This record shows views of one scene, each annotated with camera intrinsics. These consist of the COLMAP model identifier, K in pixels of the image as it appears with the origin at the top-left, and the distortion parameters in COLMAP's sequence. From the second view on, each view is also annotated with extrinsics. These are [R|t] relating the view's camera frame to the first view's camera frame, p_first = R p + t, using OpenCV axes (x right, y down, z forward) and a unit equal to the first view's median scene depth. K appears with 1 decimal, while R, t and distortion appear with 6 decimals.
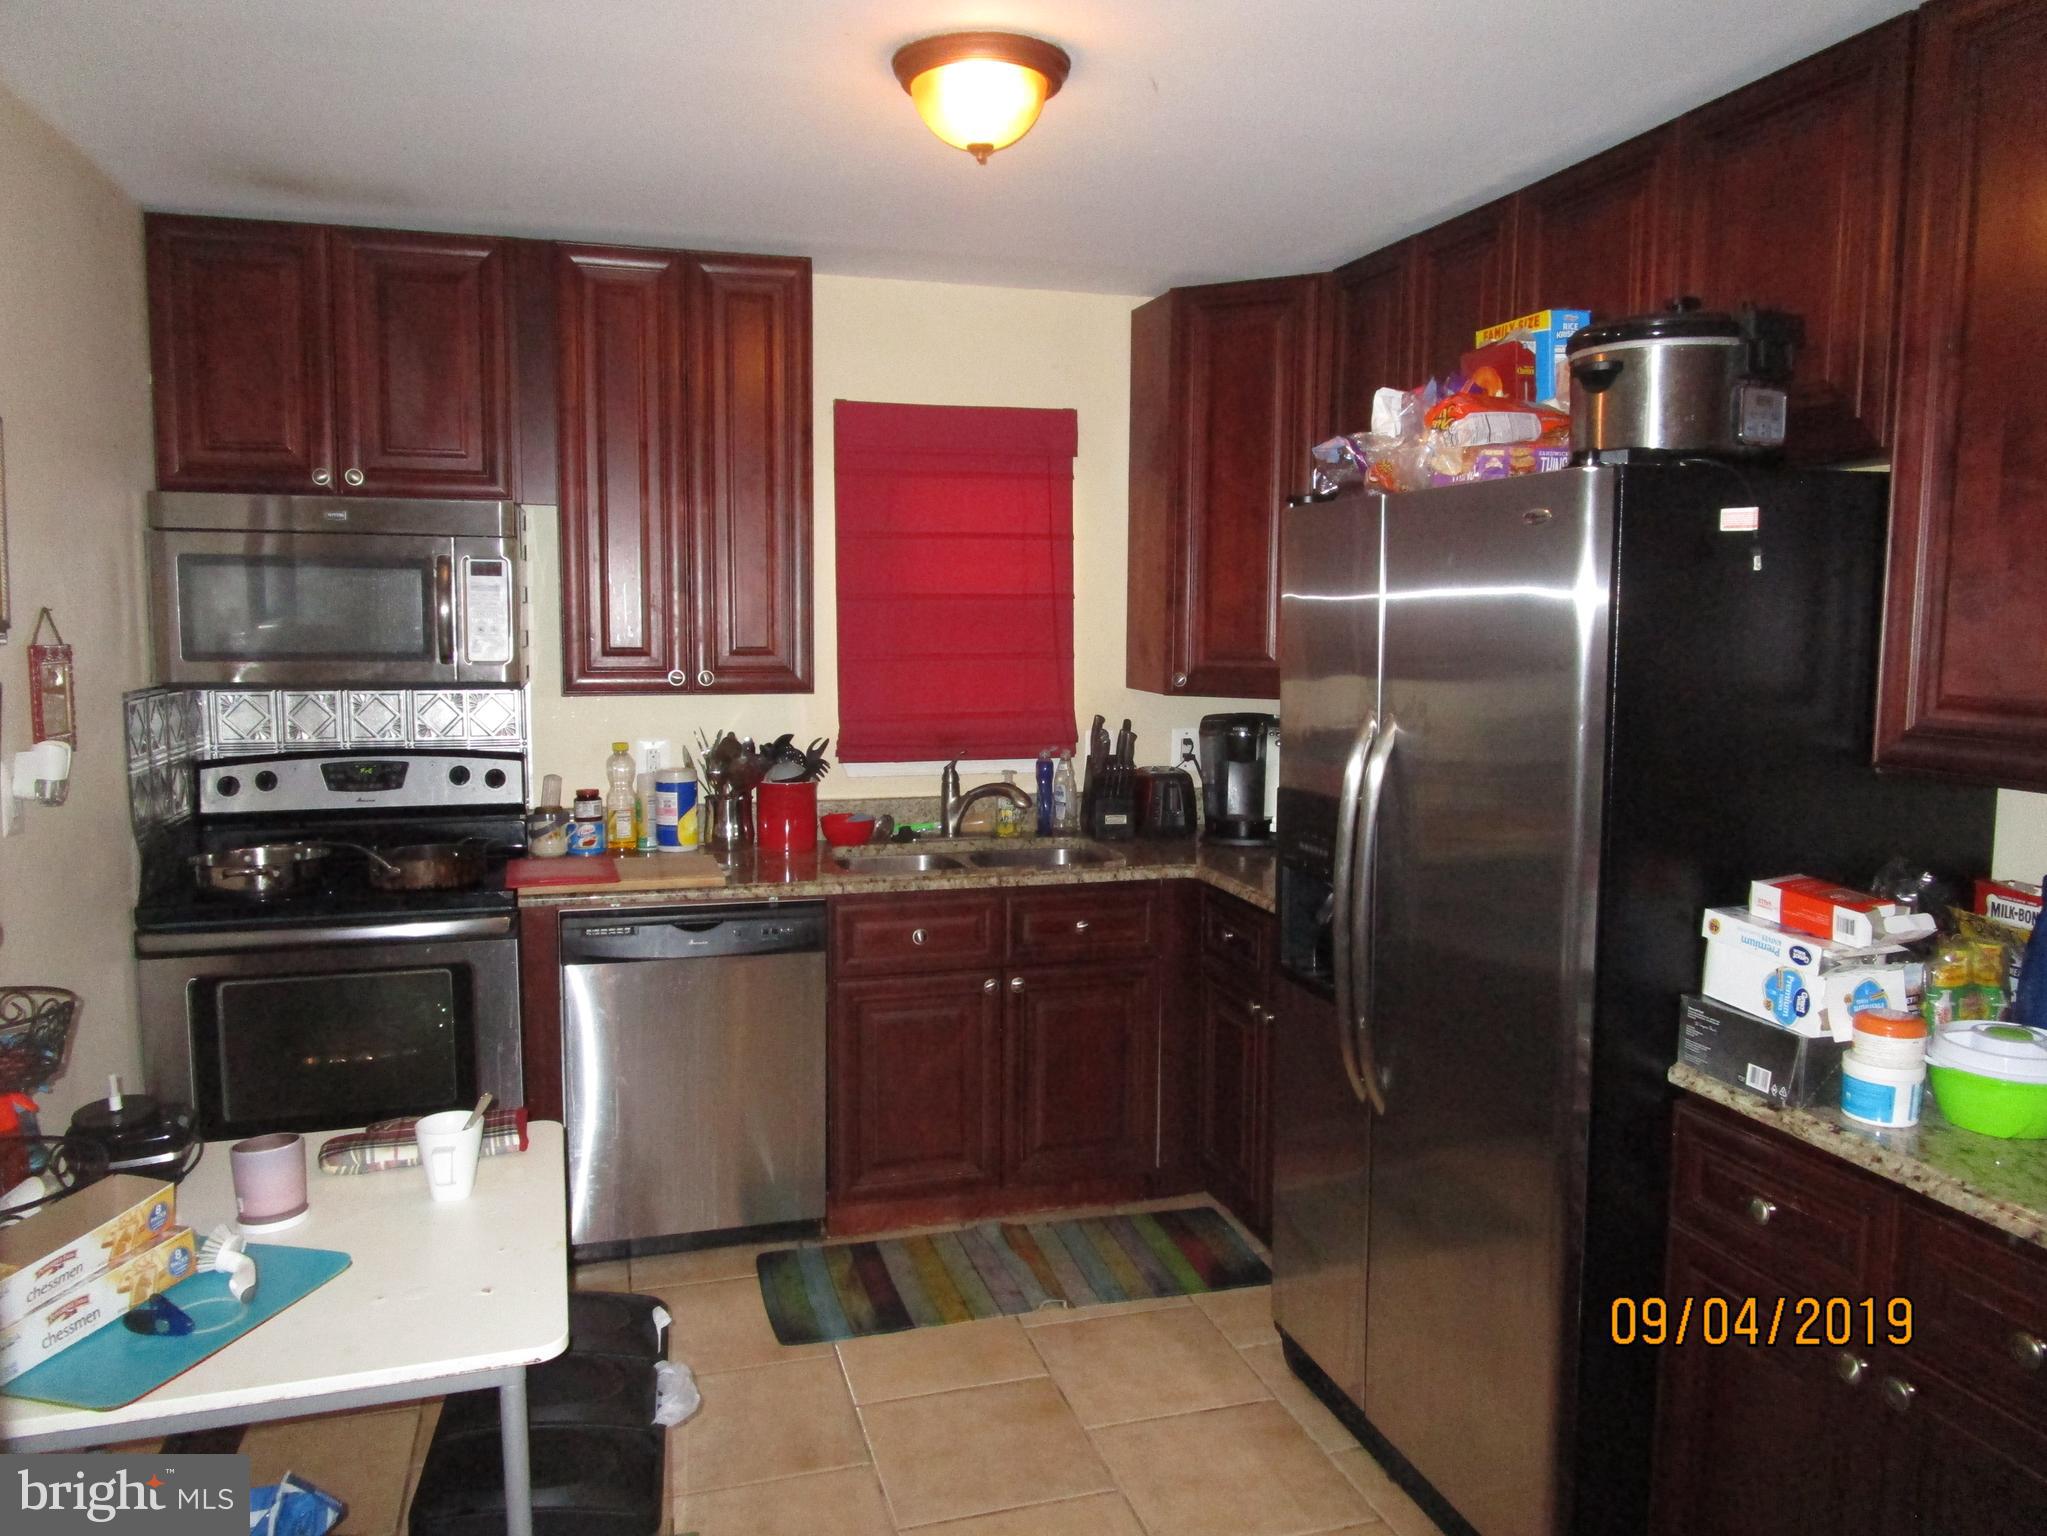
lens RADIAL K [[1494.2, 0, 1023.5], [0, 1494.2, 768.0], [0, 0, 1]] dist [-0.000183, -0.000441]
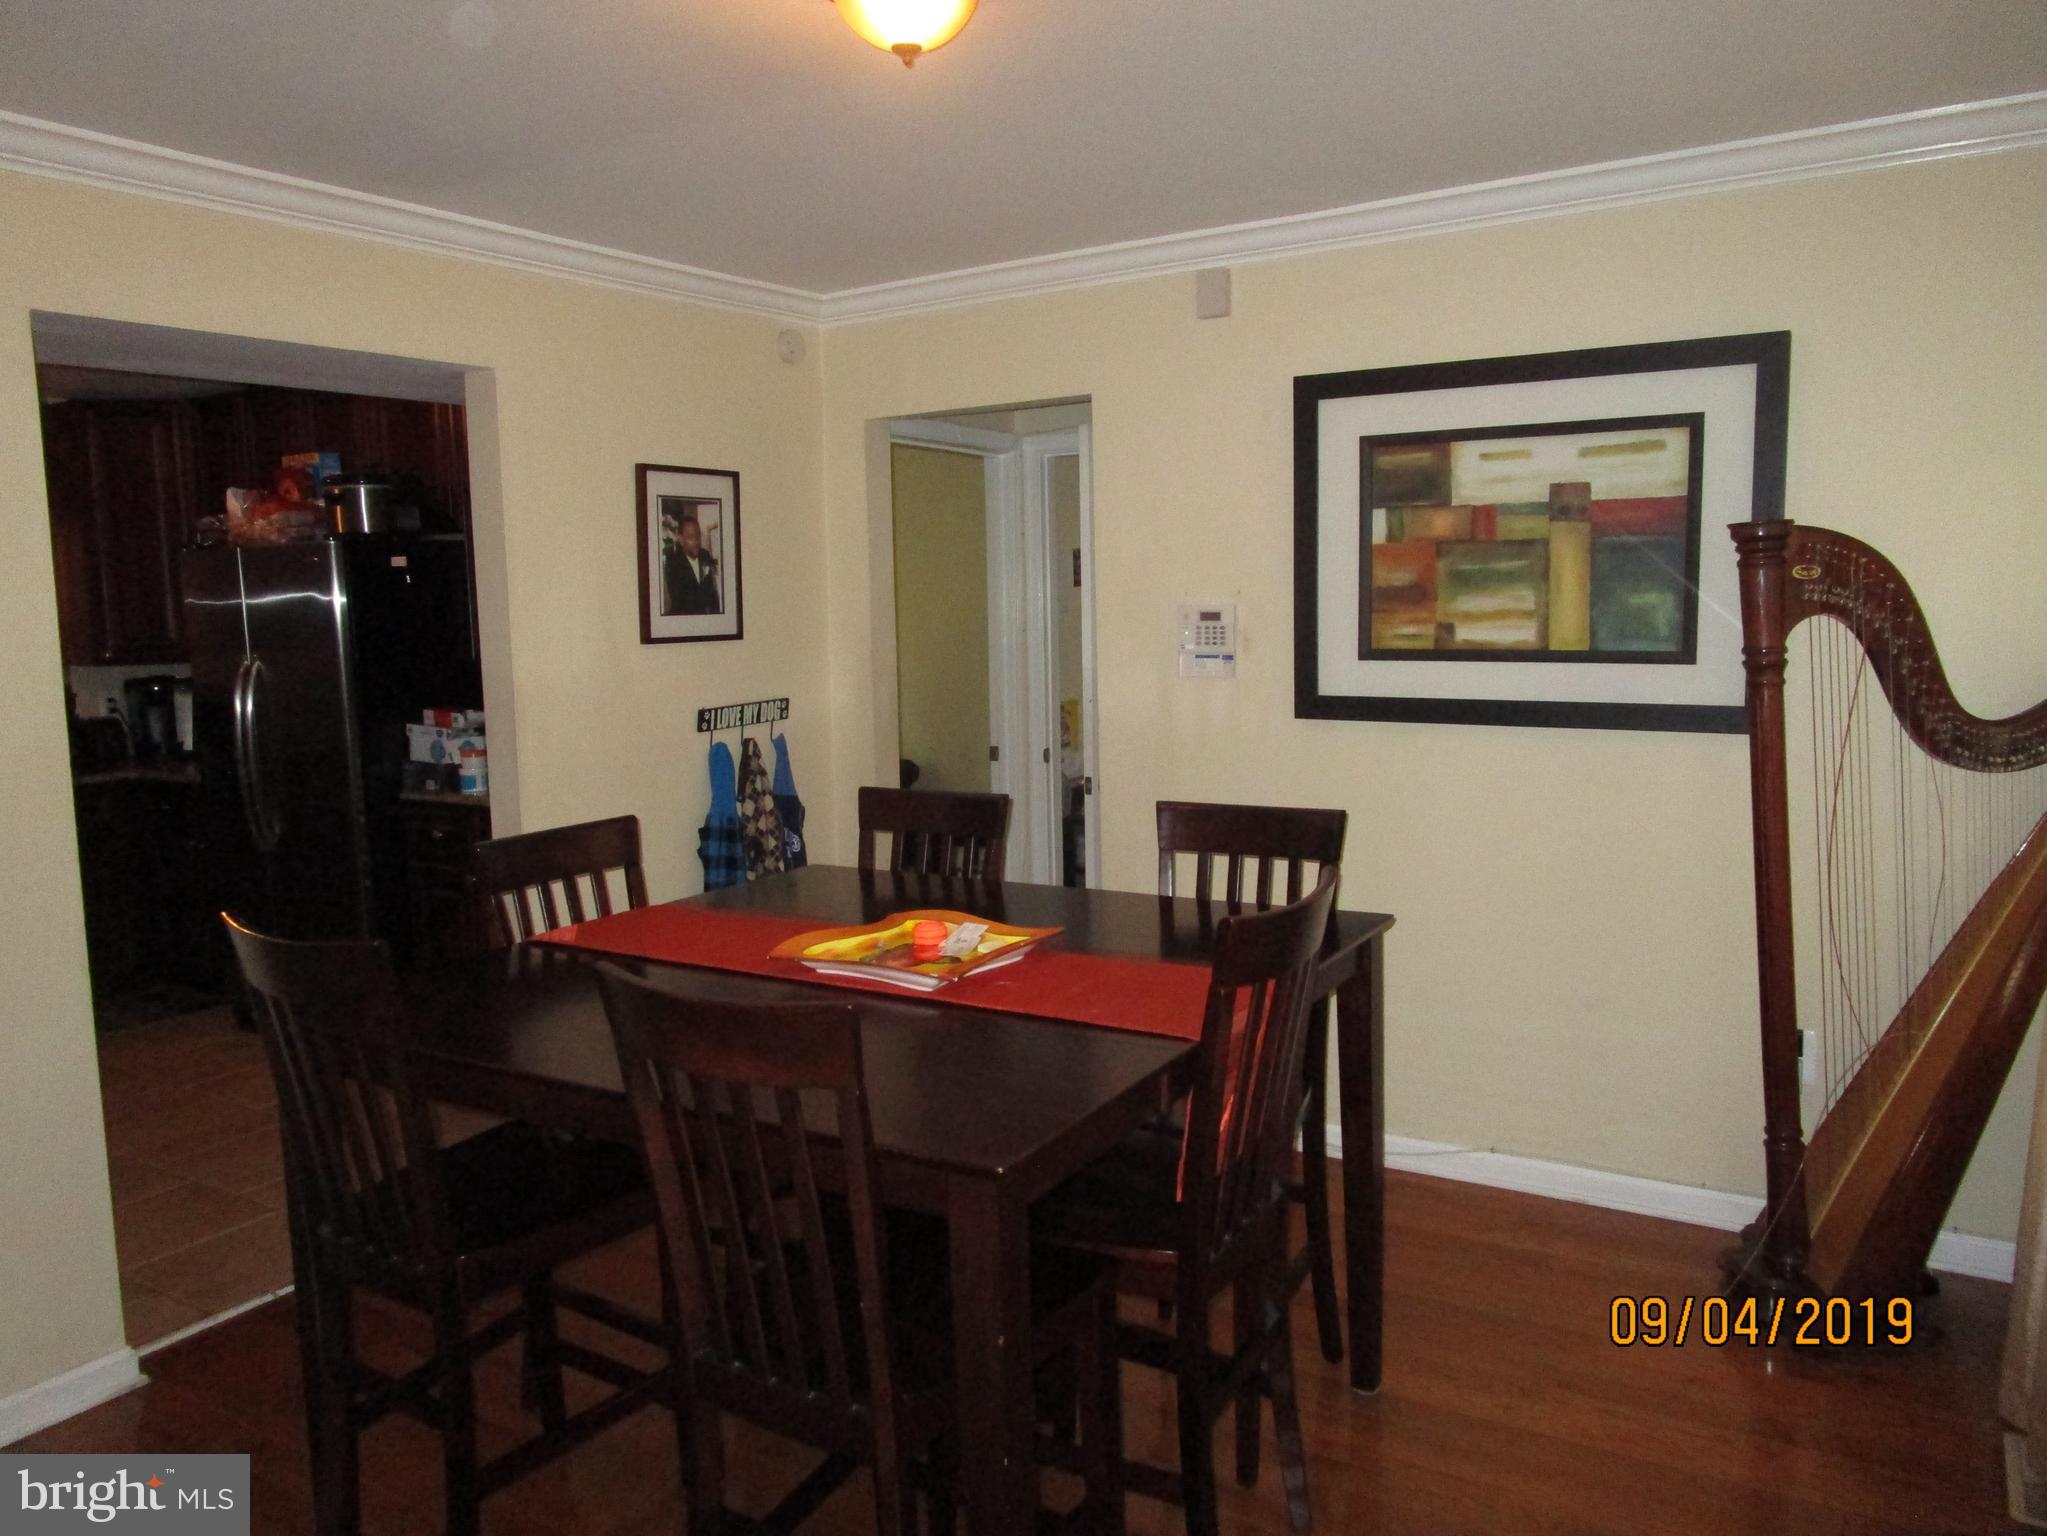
lens RADIAL K [[1494.2, 0, 1023.5], [0, 1494.2, 768.0], [0, 0, 1]] dist [-0.000183, -0.000441]
pose [[0.757670, -0.100930, 0.644786, -0.282212], [0.099957, 0.994259, 0.038177, 0.141130], [-0.644937, 0.035525, 0.763409, -1.197026]]
